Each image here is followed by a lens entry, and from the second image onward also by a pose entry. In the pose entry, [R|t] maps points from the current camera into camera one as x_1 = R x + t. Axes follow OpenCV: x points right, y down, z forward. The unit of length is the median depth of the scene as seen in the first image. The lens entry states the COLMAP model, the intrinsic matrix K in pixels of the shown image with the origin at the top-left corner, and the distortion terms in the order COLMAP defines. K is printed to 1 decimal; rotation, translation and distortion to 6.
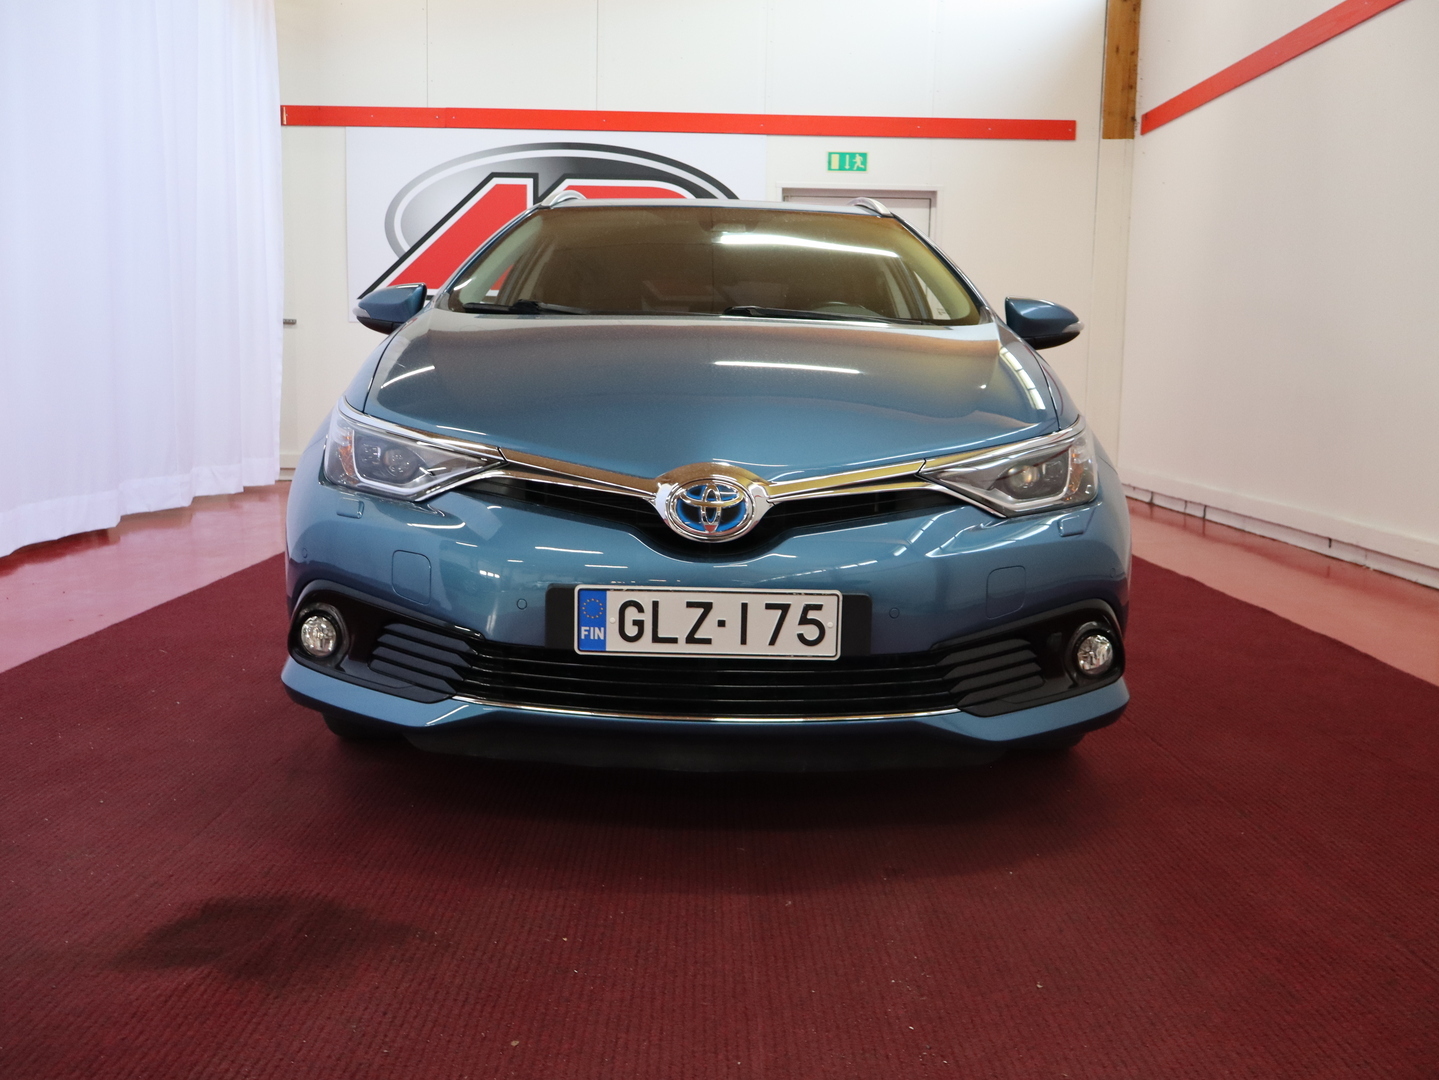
lens RADIAL K [[1346.2, 0, 720.3], [0, 1346.2, 540.1], [0, 0, 1]] dist [-0.007671, 0.000000]
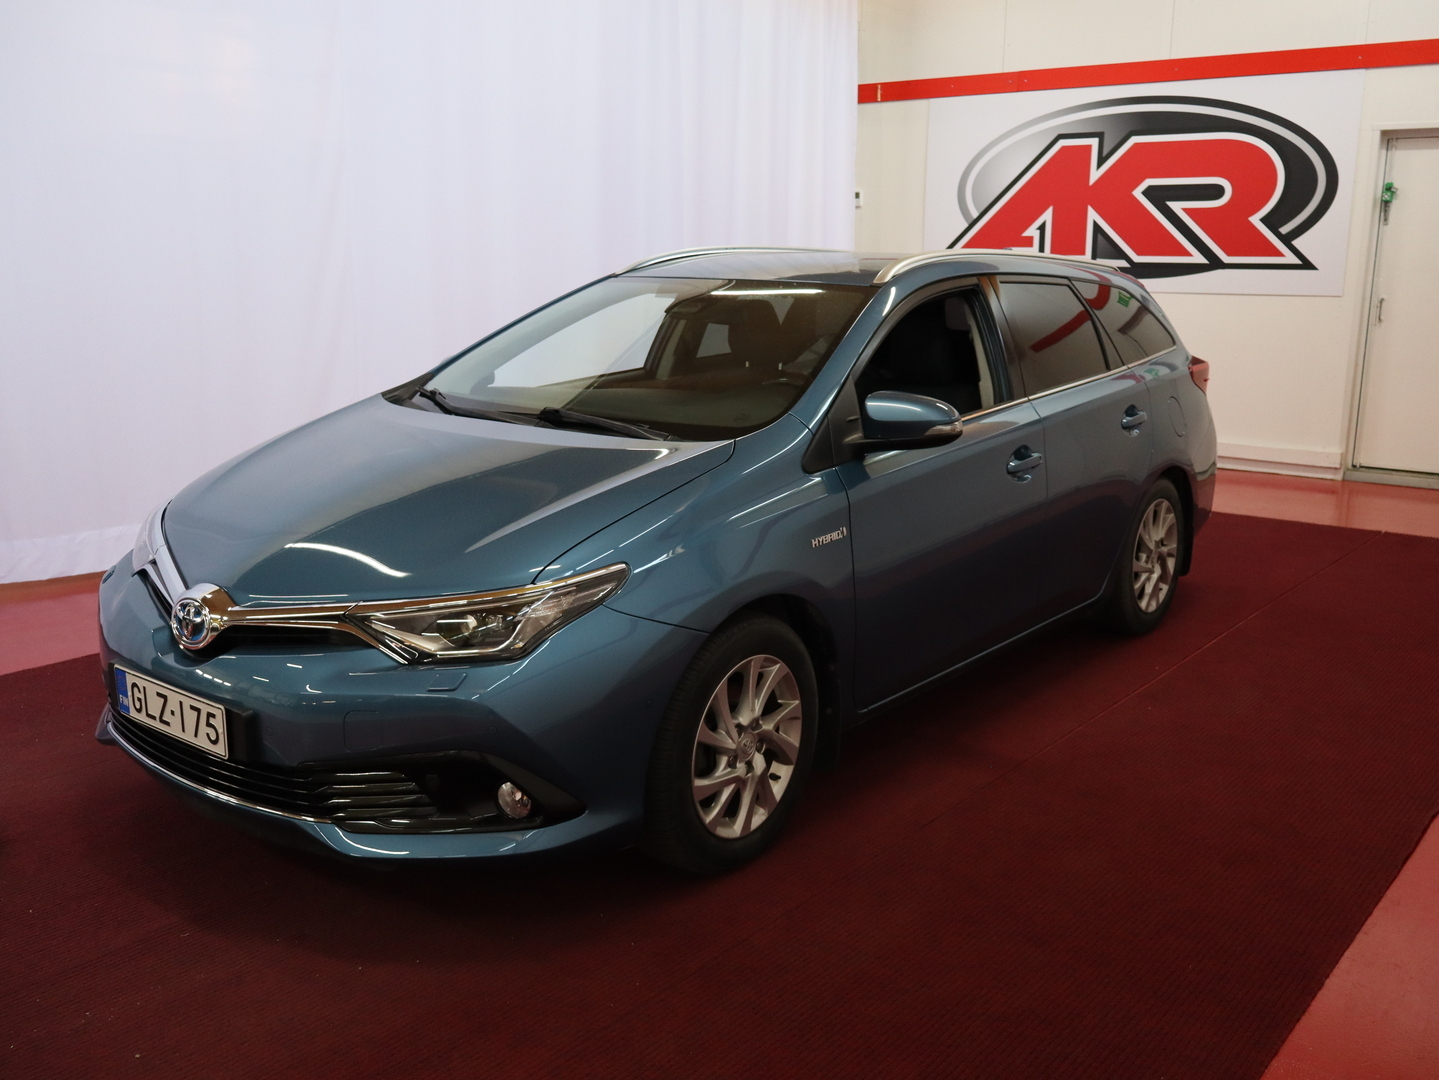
lens RADIAL K [[1346.2, 0, 721.2], [0, 1346.2, 539.6], [0, 0, 1]] dist [-0.007671, 0.000000]
pose [[0.779034, 0.123176, -0.614763, 1.165157], [-0.074309, 0.991740, 0.104544, -0.273465], [0.622563, -0.035761, 0.781752, 0.305797]]
